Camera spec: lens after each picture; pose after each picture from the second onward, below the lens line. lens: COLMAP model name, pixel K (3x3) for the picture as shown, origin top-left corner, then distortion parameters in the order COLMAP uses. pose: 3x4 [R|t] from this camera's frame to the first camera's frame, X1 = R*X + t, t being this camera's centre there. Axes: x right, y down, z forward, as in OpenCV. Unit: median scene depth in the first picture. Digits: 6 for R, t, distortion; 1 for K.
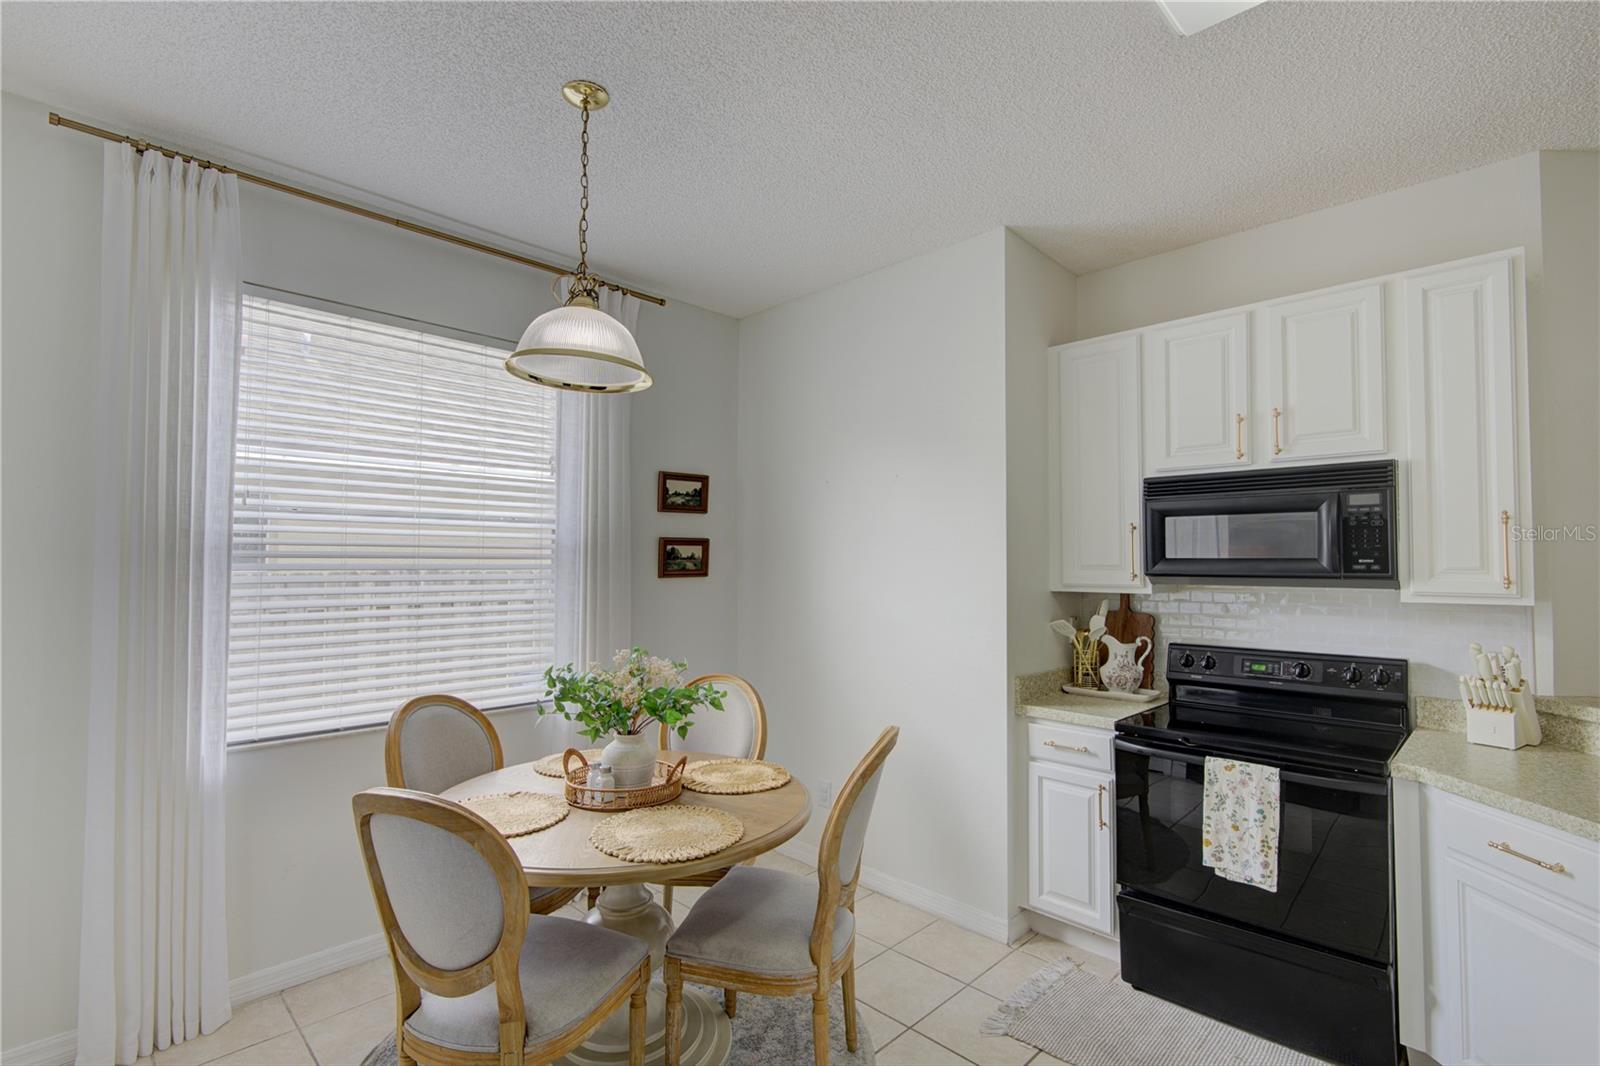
lens RADIAL K [[731.4, 0, 794.0], [0, 731.4, 538.1], [0, 0, 1]] dist [0.008599, -0.007289]
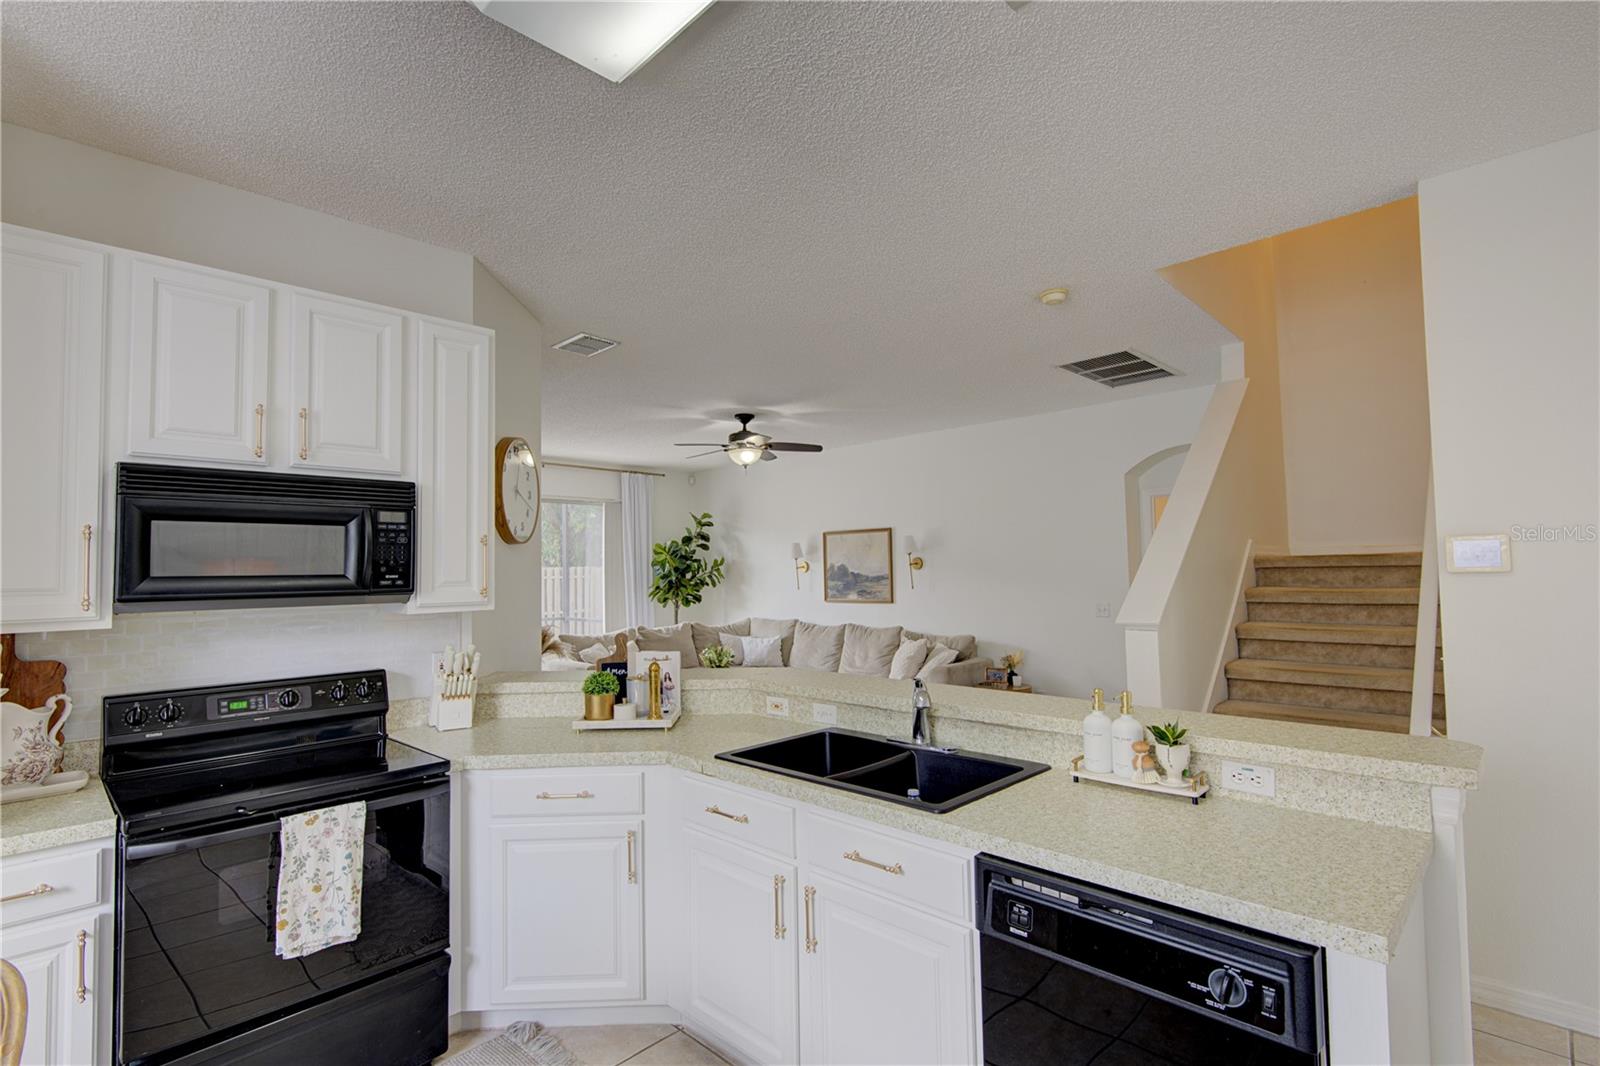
lens RADIAL K [[753.4, 0, 797.6], [0, 753.4, 536.4], [0, 0, 1]] dist [0.001509, -0.001078]
pose [[-0.006779, 0.045571, 0.998938, -0.242273], [-0.016212, 0.998825, -0.045676, 0.011589], [-0.999846, -0.016505, -0.006032, 0.361852]]
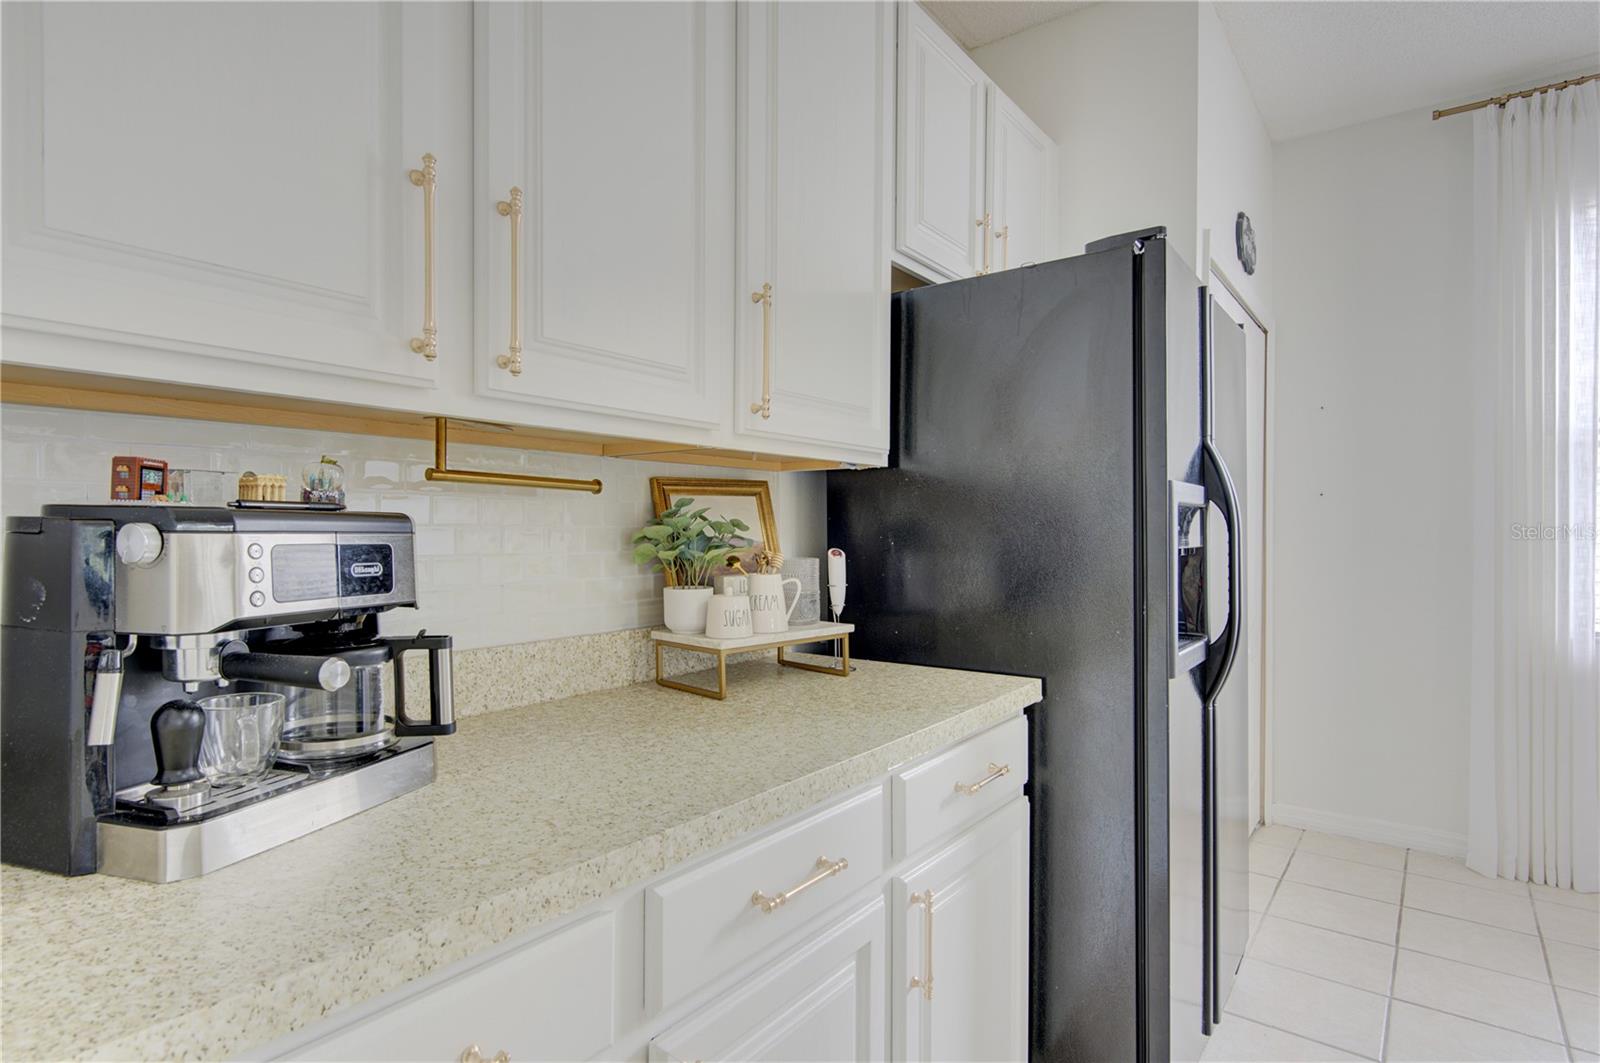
lens RADIAL K [[843.4, 0, 793.1], [0, 843.4, 536.6], [0, 0, 1]] dist [-0.001789, -0.000235]
pose [[0.125202, 0.006441, -0.992110, 0.232083], [0.029586, 0.999510, 0.010222, 0.084897], [0.991690, -0.030632, 0.124950, -0.238663]]
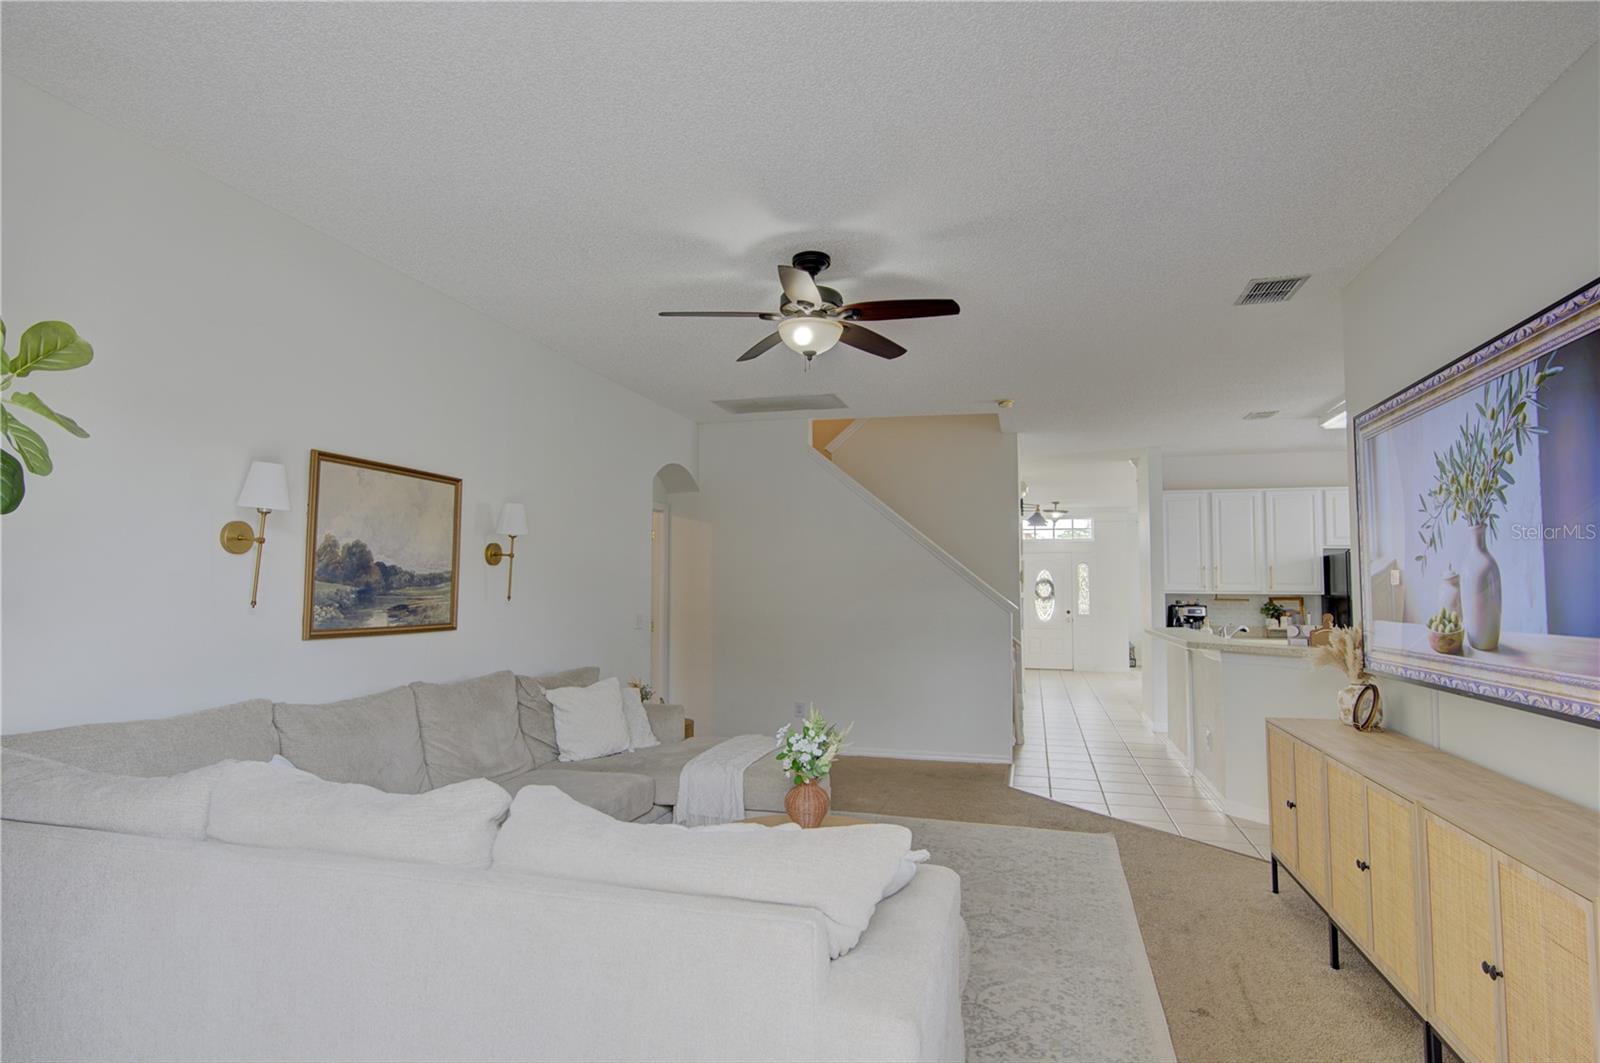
lens RADIAL K [[852.5, 0, 790.9], [0, 852.5, 538.4], [0, 0, 1]] dist [0.000547, -0.002589]
pose [[-0.873368, -0.037706, -0.485600, 2.694002], [0.007316, 0.995871, -0.090487, 0.101344], [0.487007, -0.082581, -0.869485, 1.629061]]
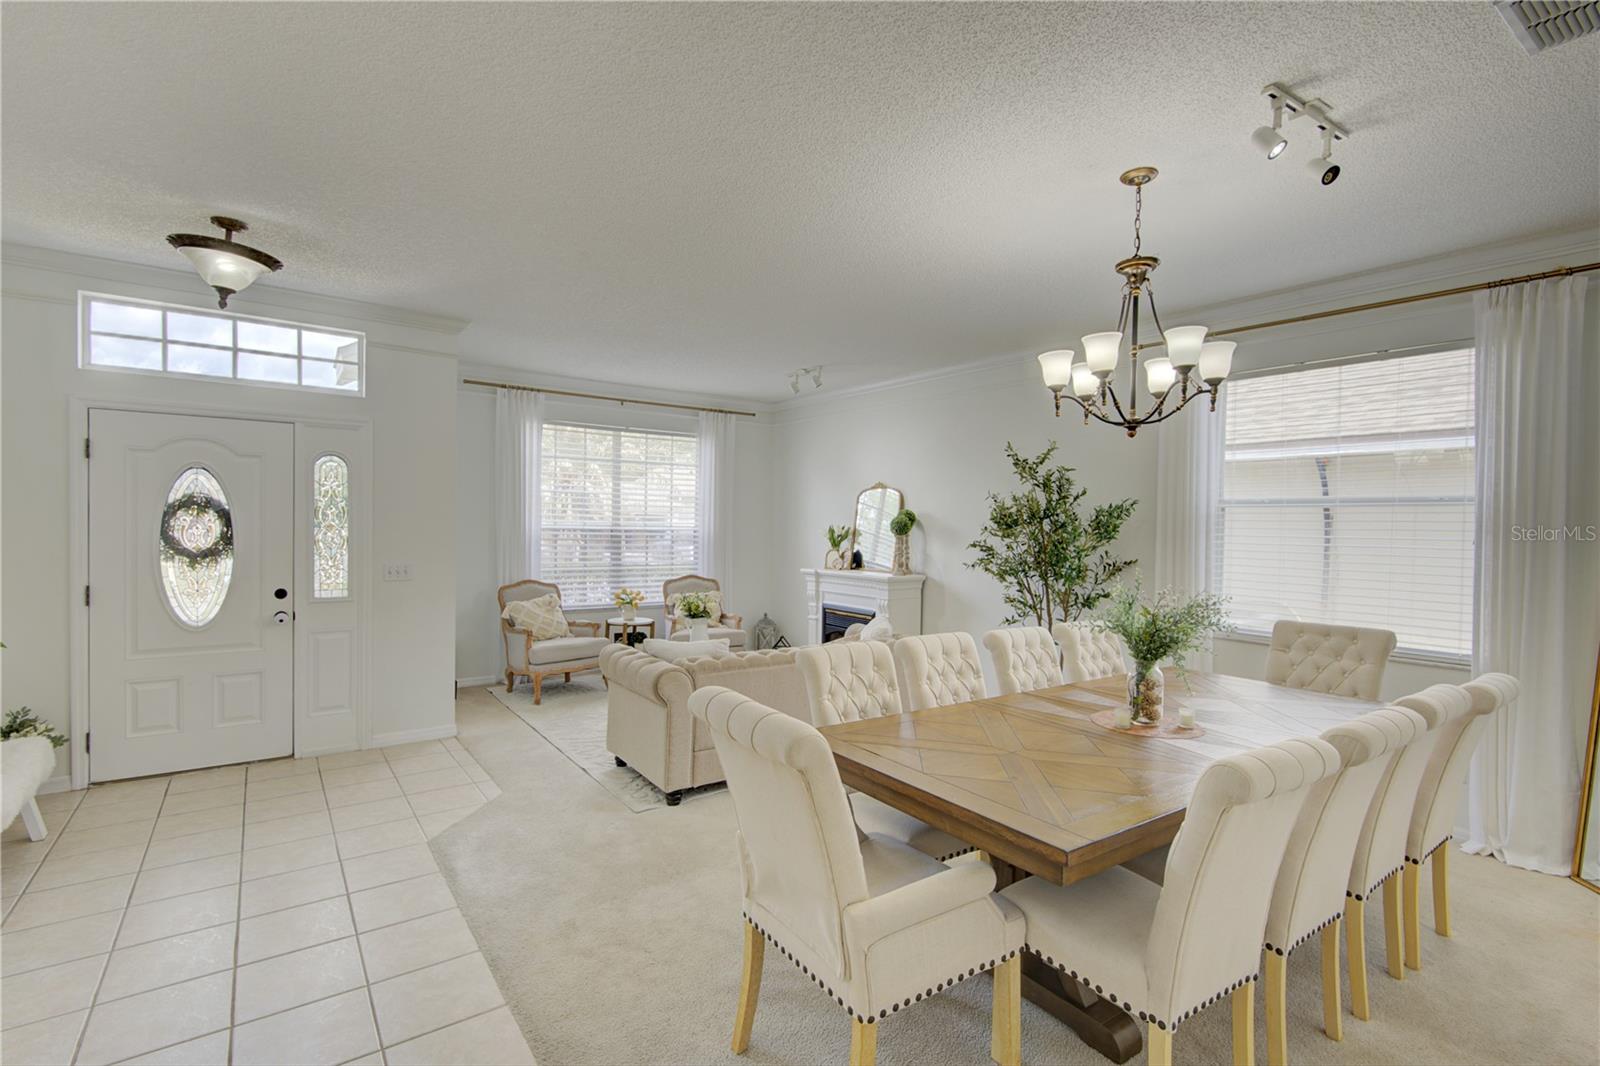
lens RADIAL K [[731.4, 0, 794.0], [0, 731.4, 538.1], [0, 0, 1]] dist [0.008599, -0.007289]
pose [[-0.158310, 0.014362, -0.987285, 0.005919], [0.018026, 0.999770, 0.011653, -0.026196], [0.987225, -0.015952, -0.158533, -0.809118]]
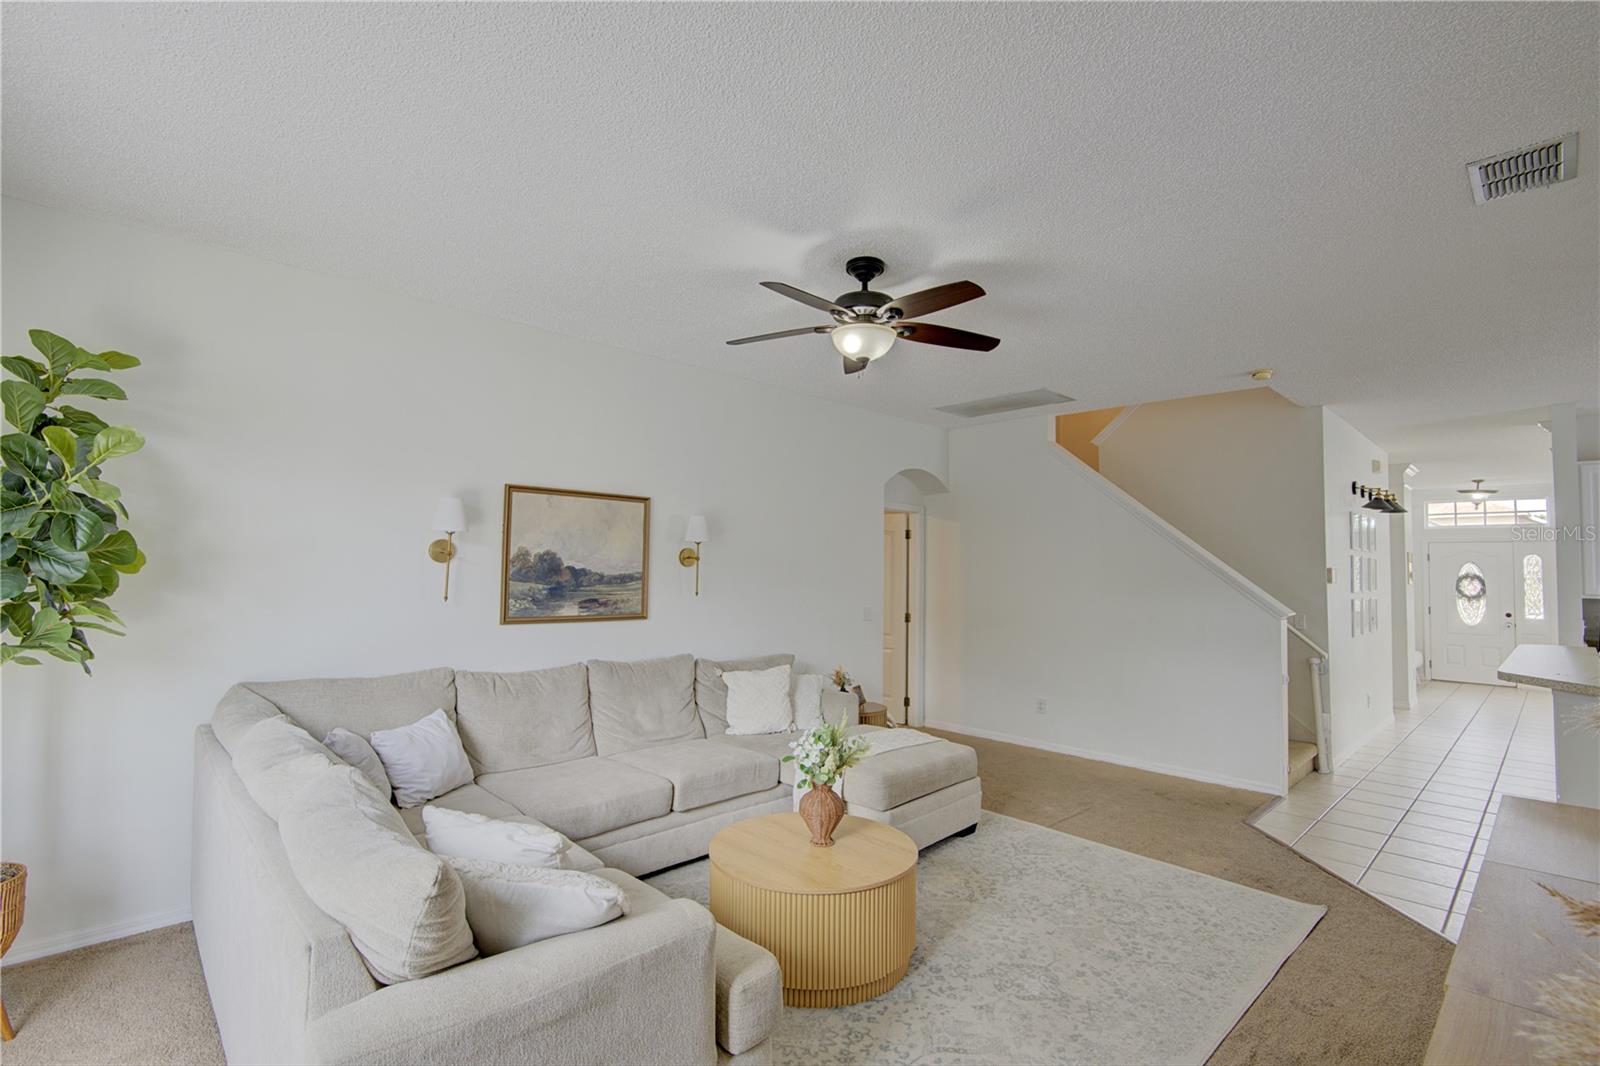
lens RADIAL K [[737.0, 0, 788.2], [0, 737.0, 538.4], [0, 0, 1]] dist [-0.003635, -0.000873]
pose [[-0.999320, -0.017000, 0.032729, 2.107276], [-0.019506, 0.996774, -0.077850, 0.064560], [-0.031300, -0.078436, -0.996428, 1.640687]]
